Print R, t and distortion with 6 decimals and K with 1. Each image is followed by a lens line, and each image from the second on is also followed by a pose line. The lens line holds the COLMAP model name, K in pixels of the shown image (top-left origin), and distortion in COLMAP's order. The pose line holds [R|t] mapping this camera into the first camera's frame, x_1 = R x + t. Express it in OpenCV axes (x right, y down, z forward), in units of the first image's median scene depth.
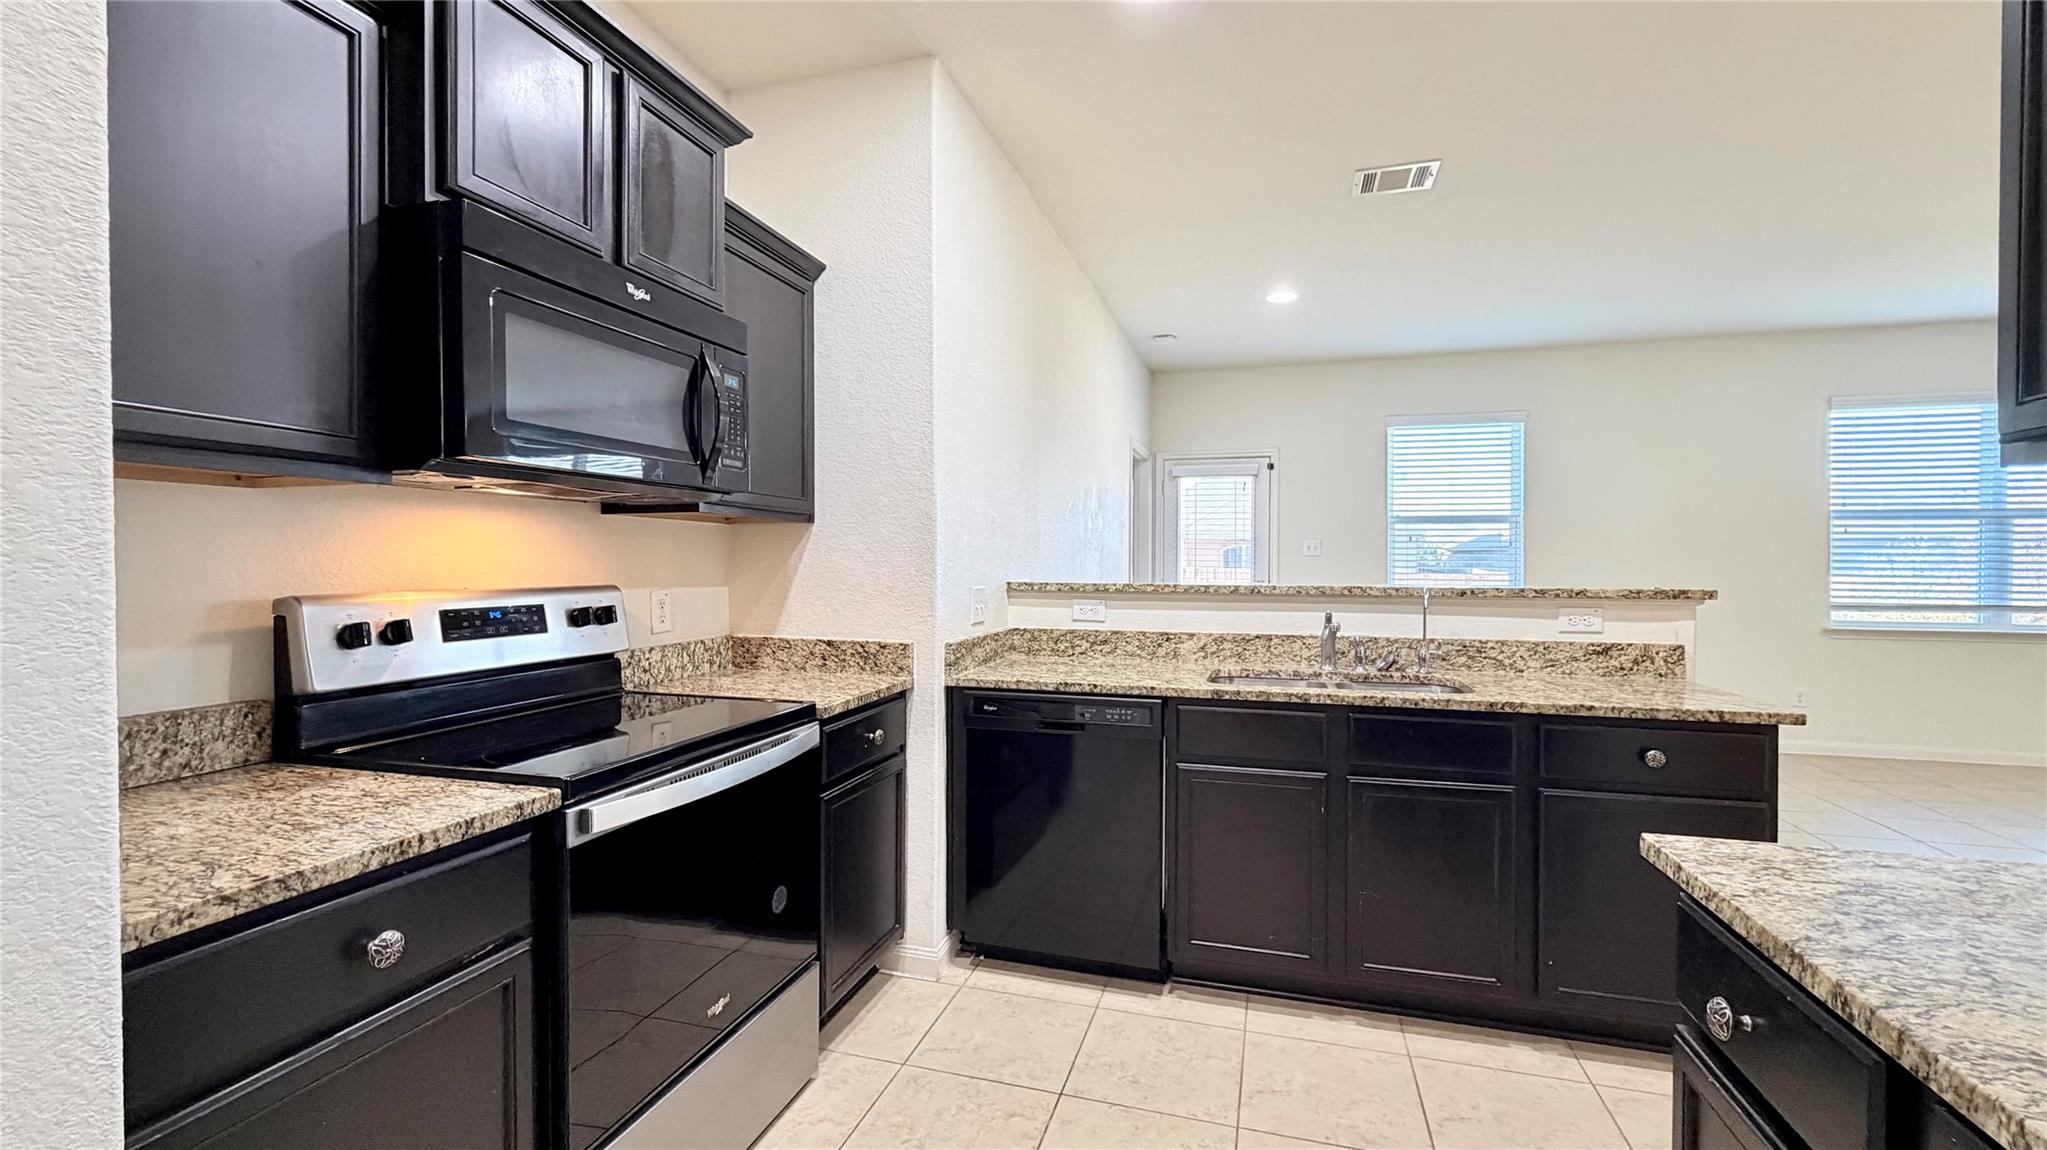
lens RADIAL K [[845.4, 0, 1029.2], [0, 845.4, 567.8], [0, 0, 1]] dist [-0.000662, -0.000086]
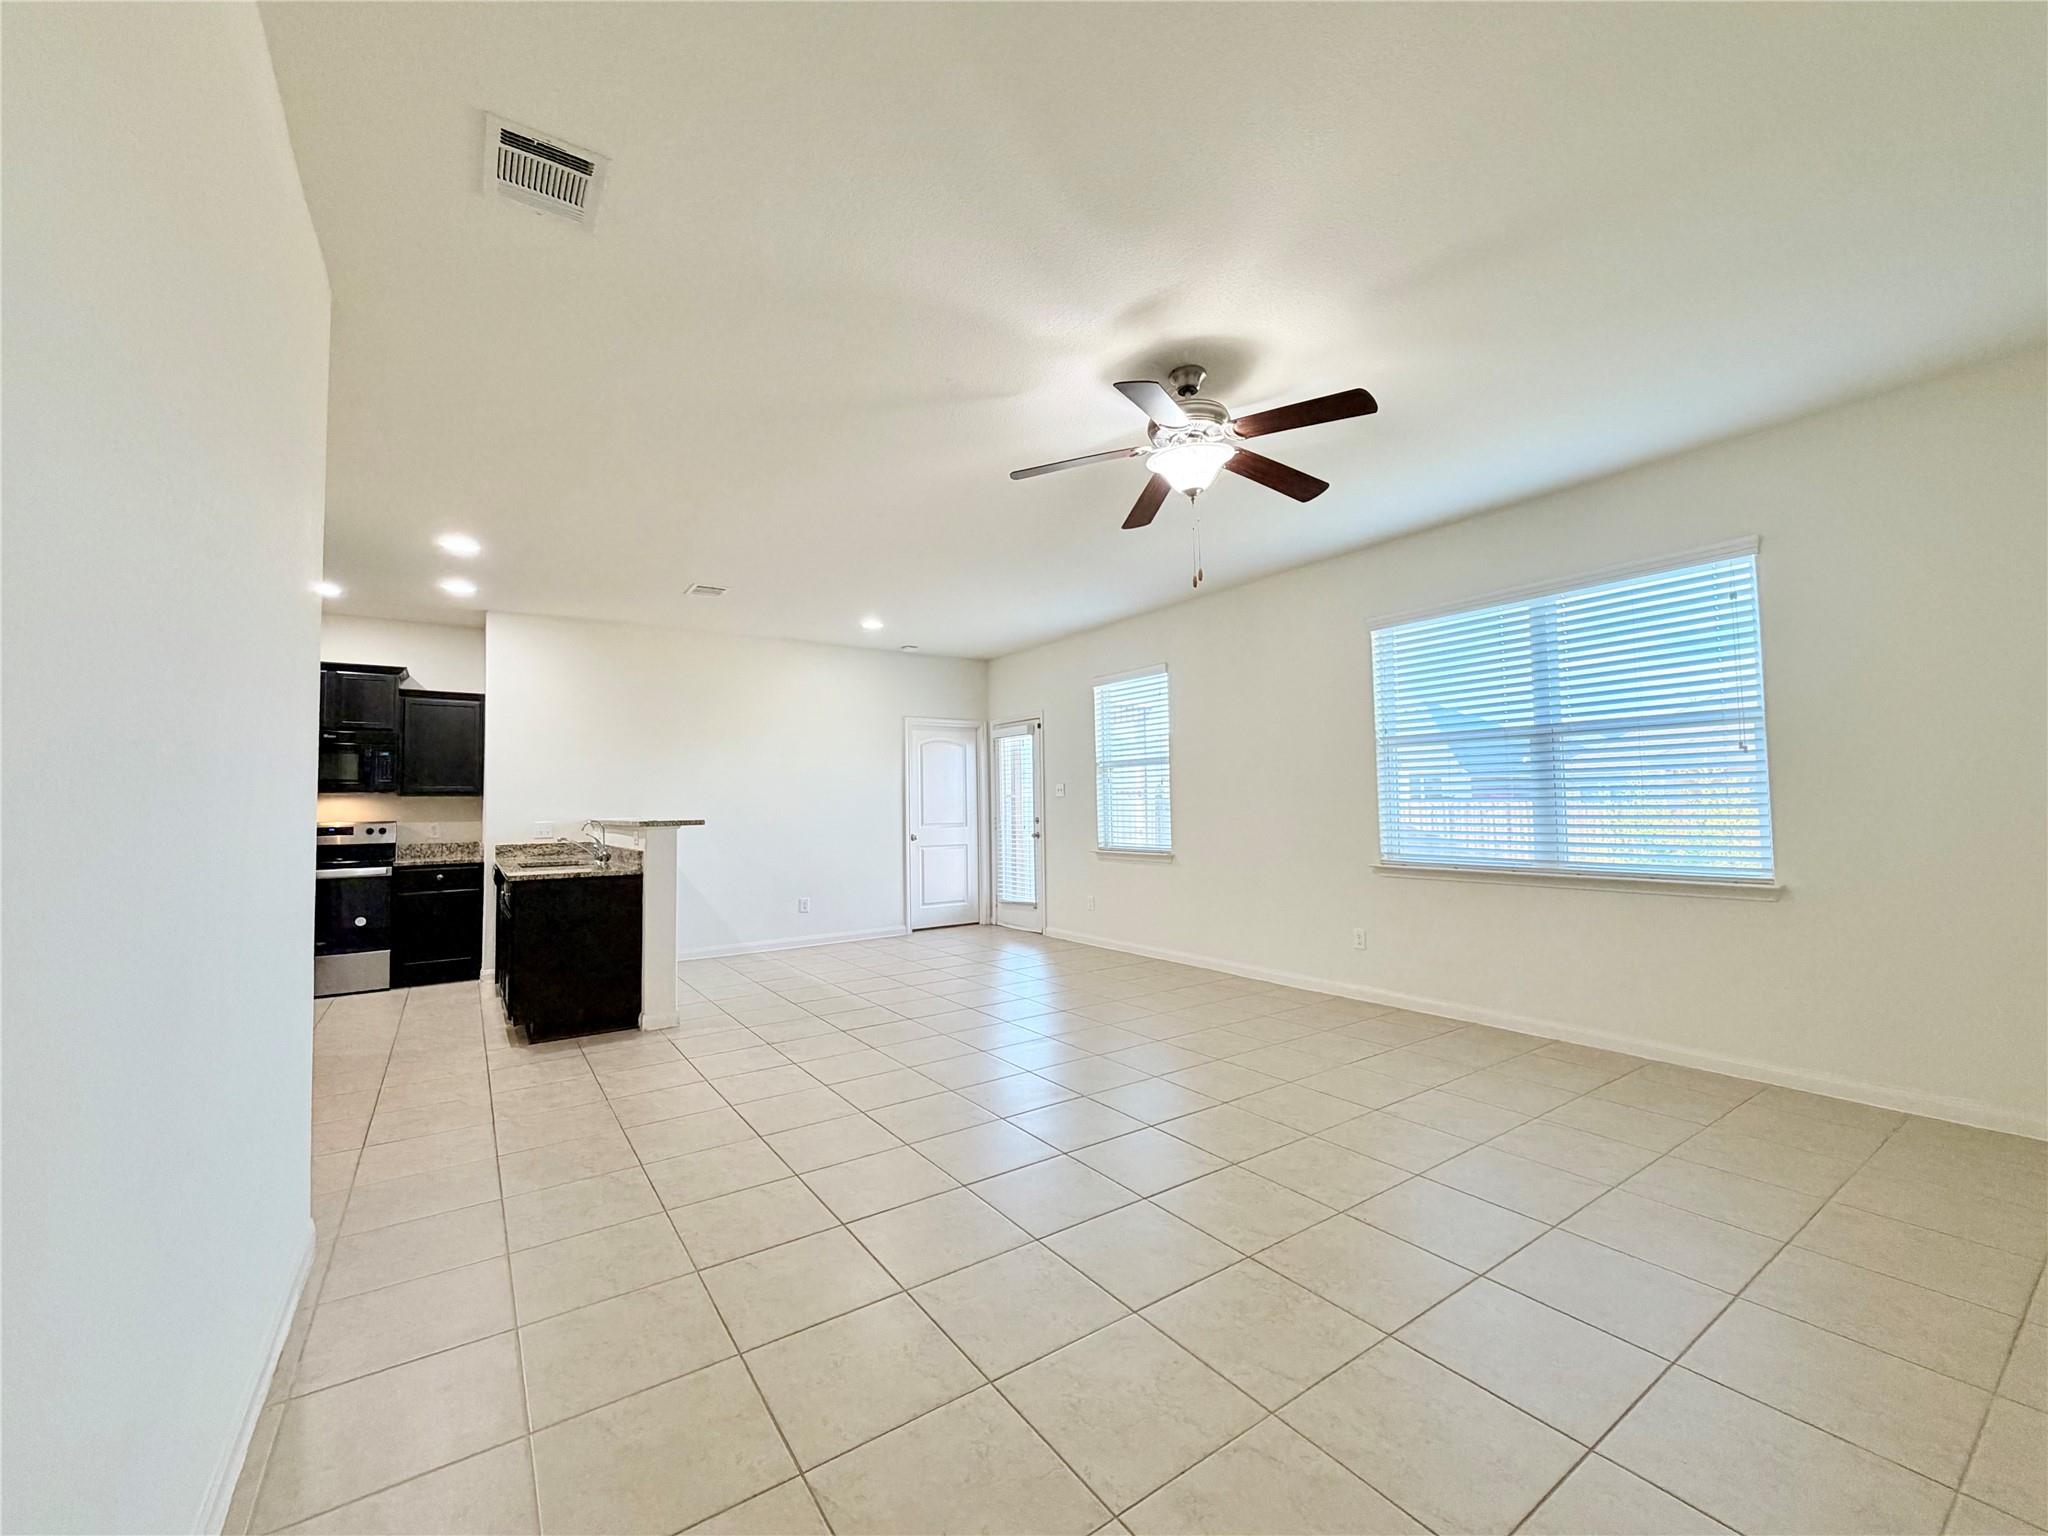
lens RADIAL K [[830.0, 0, 1024.0], [0, 830.0, 768.0], [0, 0, 1]] dist [0.008791, 0.000026]
pose [[0.784425, -0.046461, -0.618481, 3.378995], [0.015668, 0.998356, -0.055126, 0.034405], [0.620026, 0.033552, 0.783864, 0.069259]]
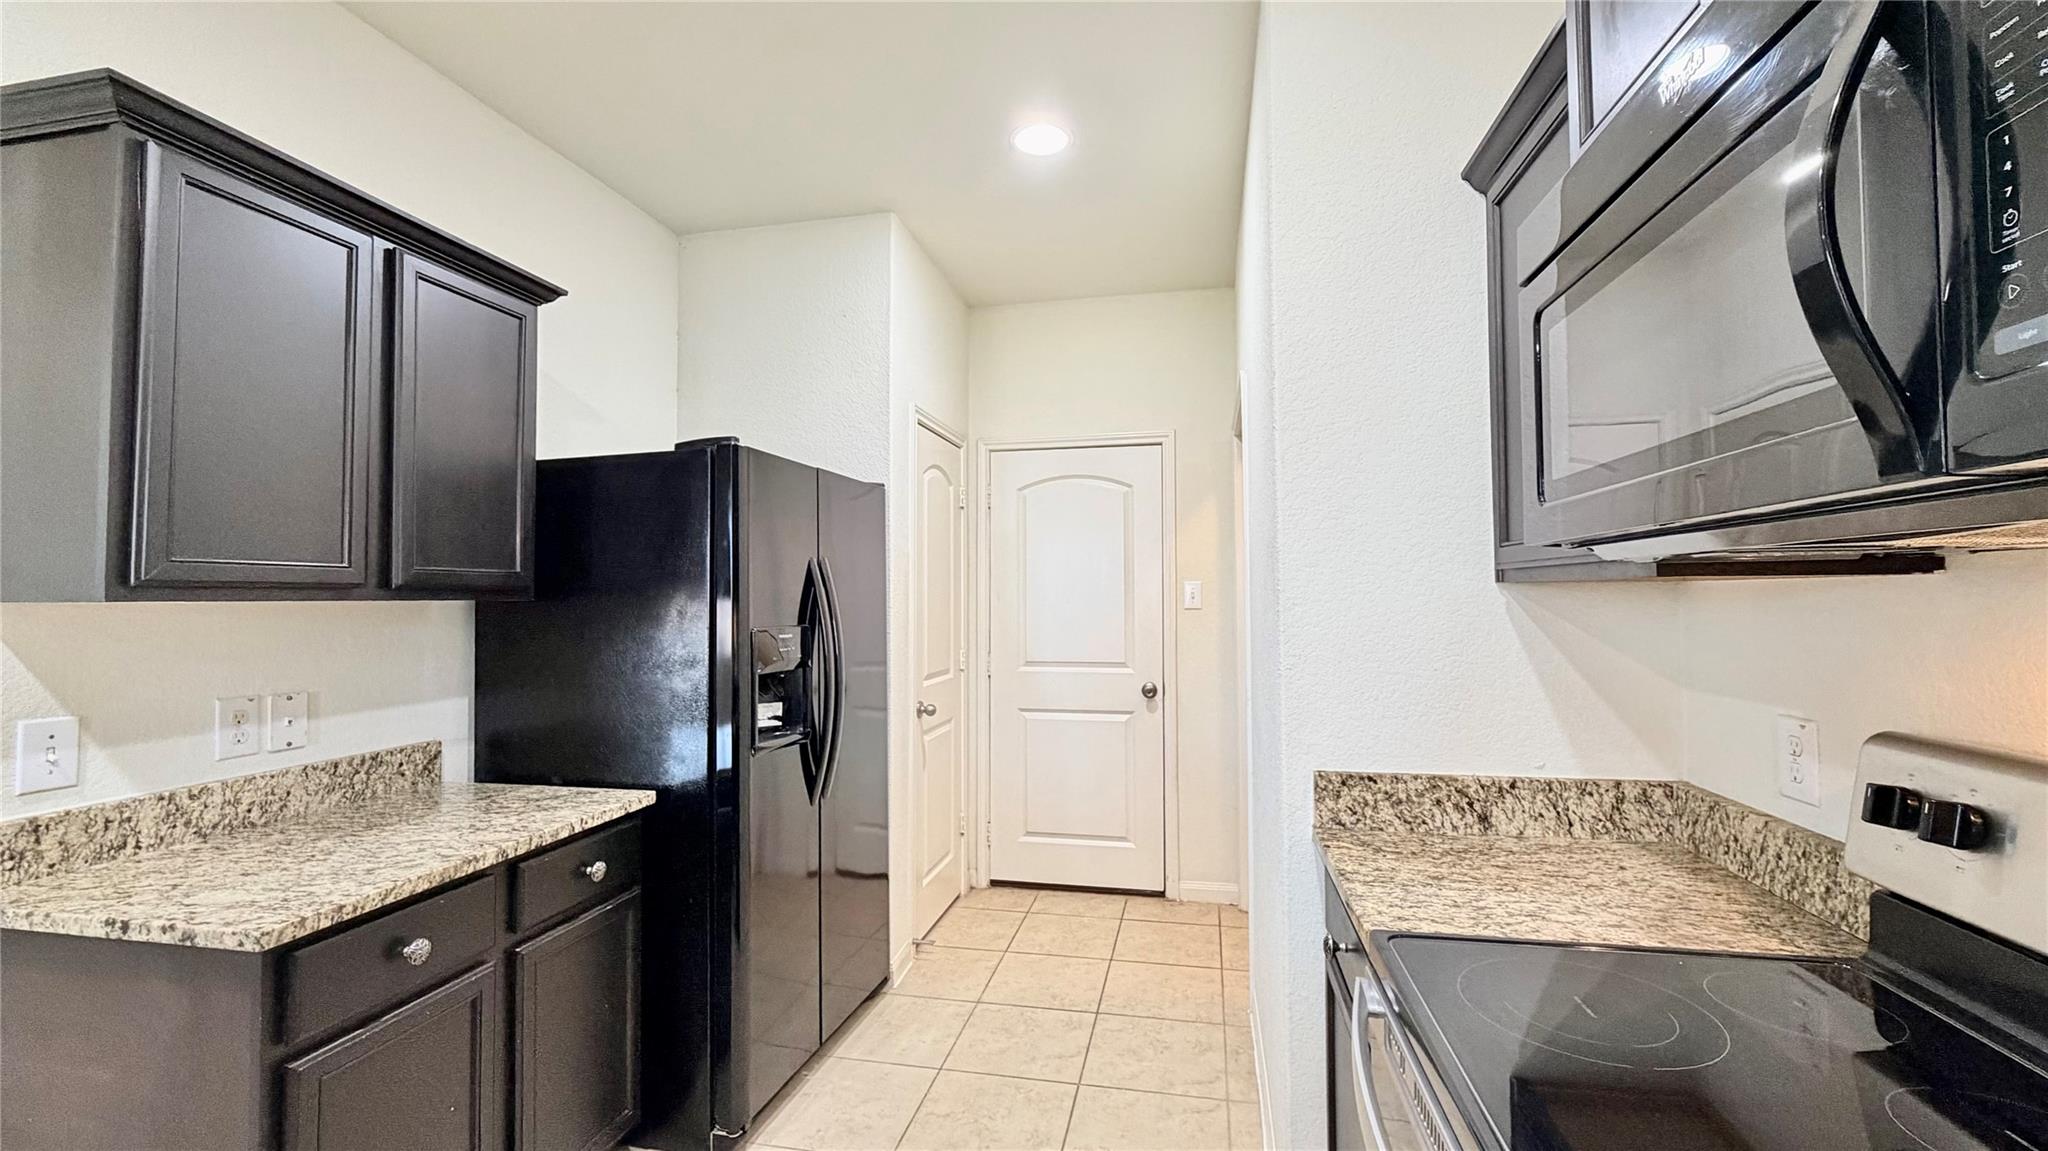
lens RADIAL K [[845.8, 0, 1029.7], [0, 845.8, 568.3], [0, 0, 1]] dist [-0.000662, -0.000086]
pose [[-0.996001, 0.003881, -0.089260, -0.085233], [0.006057, 0.999691, -0.024115, -0.064763], [0.089139, -0.024559, -0.995716, 1.209012]]
